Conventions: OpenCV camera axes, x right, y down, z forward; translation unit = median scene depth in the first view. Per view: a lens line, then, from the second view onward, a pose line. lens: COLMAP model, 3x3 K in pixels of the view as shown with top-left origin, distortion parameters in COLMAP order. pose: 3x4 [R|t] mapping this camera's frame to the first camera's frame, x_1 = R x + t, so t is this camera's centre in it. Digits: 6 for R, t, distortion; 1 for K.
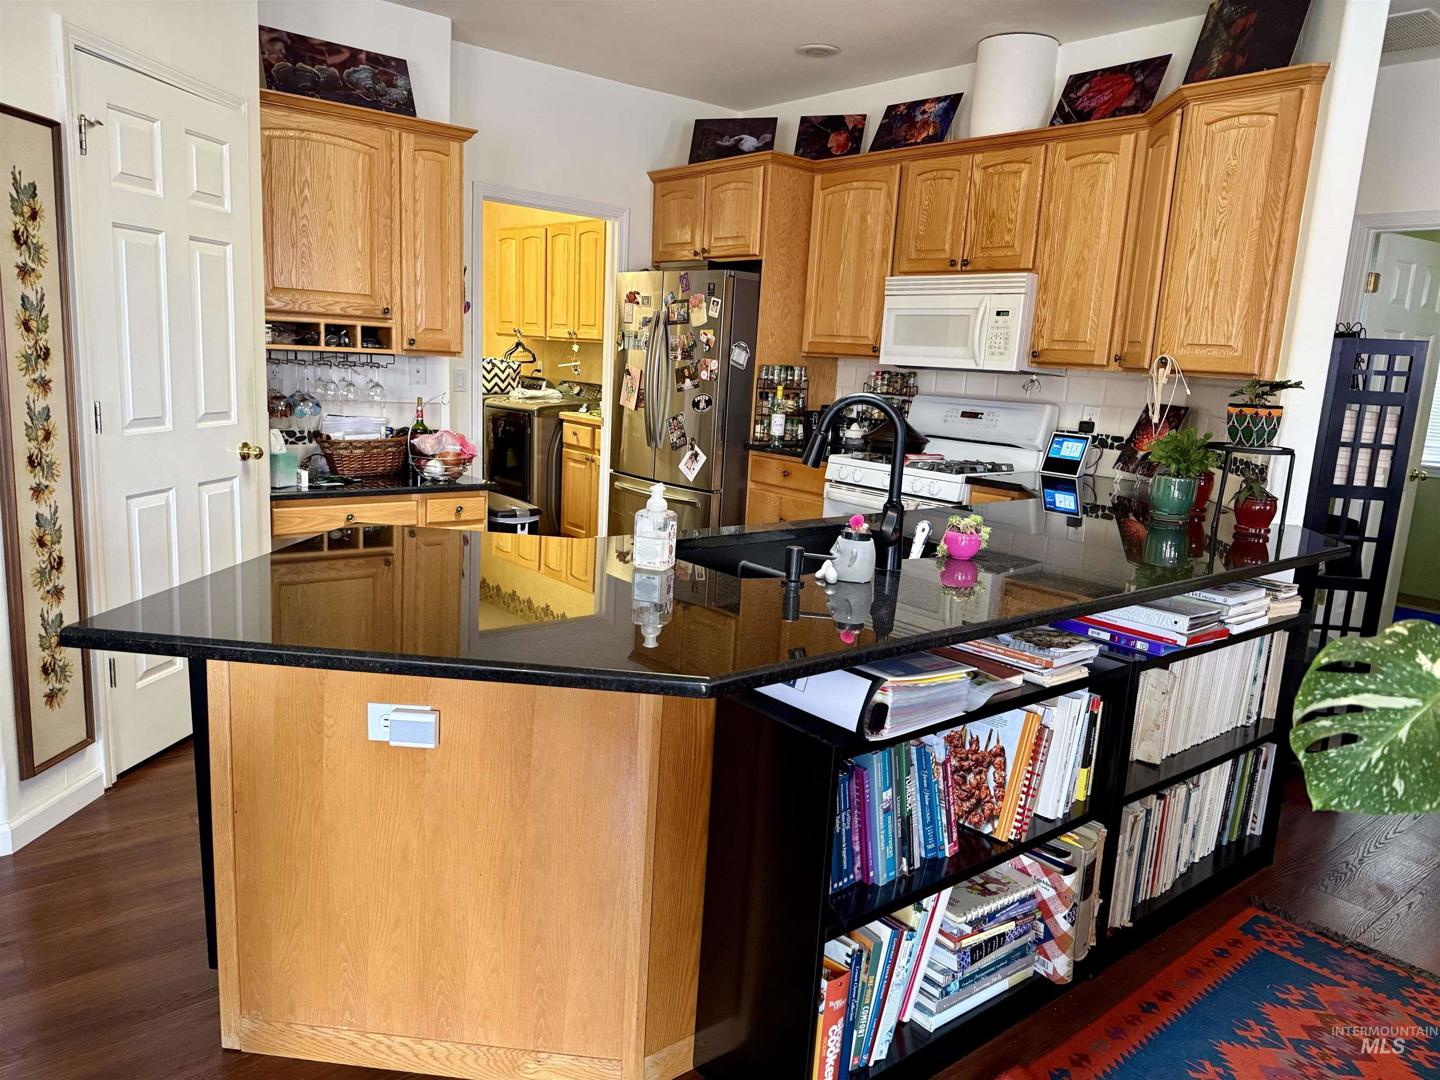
lens RADIAL K [[1003.5, 0, 716.8], [0, 1003.5, 549.7], [0, 0, 1]] dist [-0.003454, -0.013485]
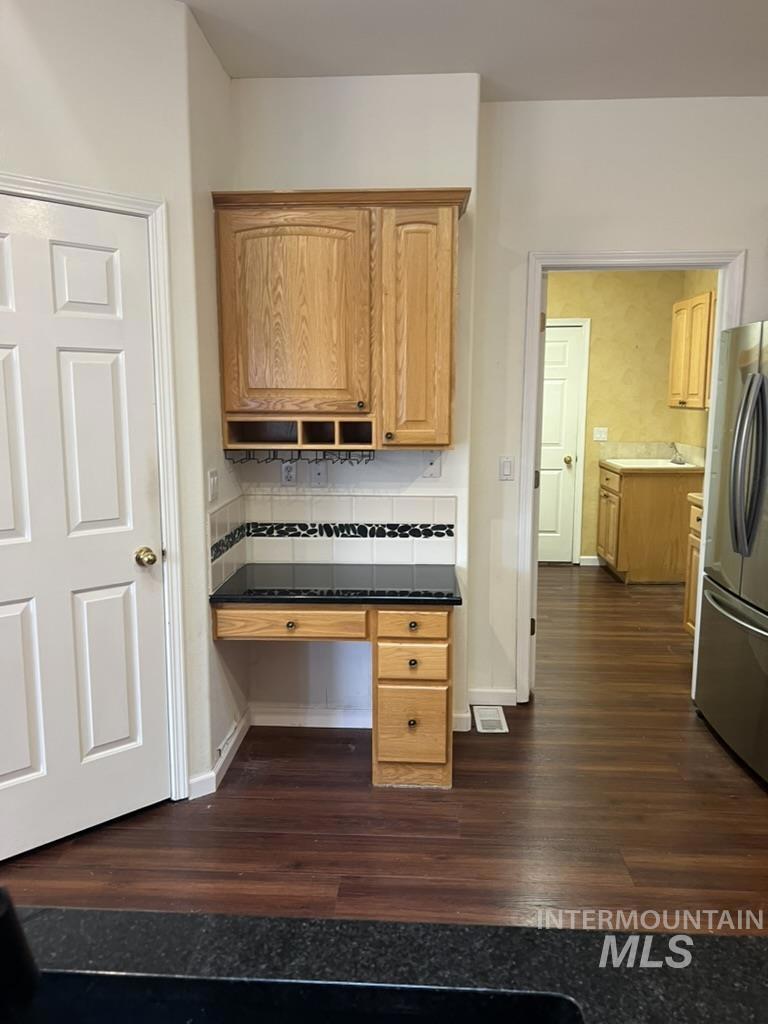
lens RADIAL K [[760.3, 0, 393.6], [0, 760.3, 518.0], [0, 0, 1]] dist [0.060488, -0.034472]
pose [[0.722302, 0.055008, -0.689387, 0.183647], [-0.095830, 0.995176, -0.020998, -0.120338], [0.684907, 0.081231, 0.724089, 0.513040]]
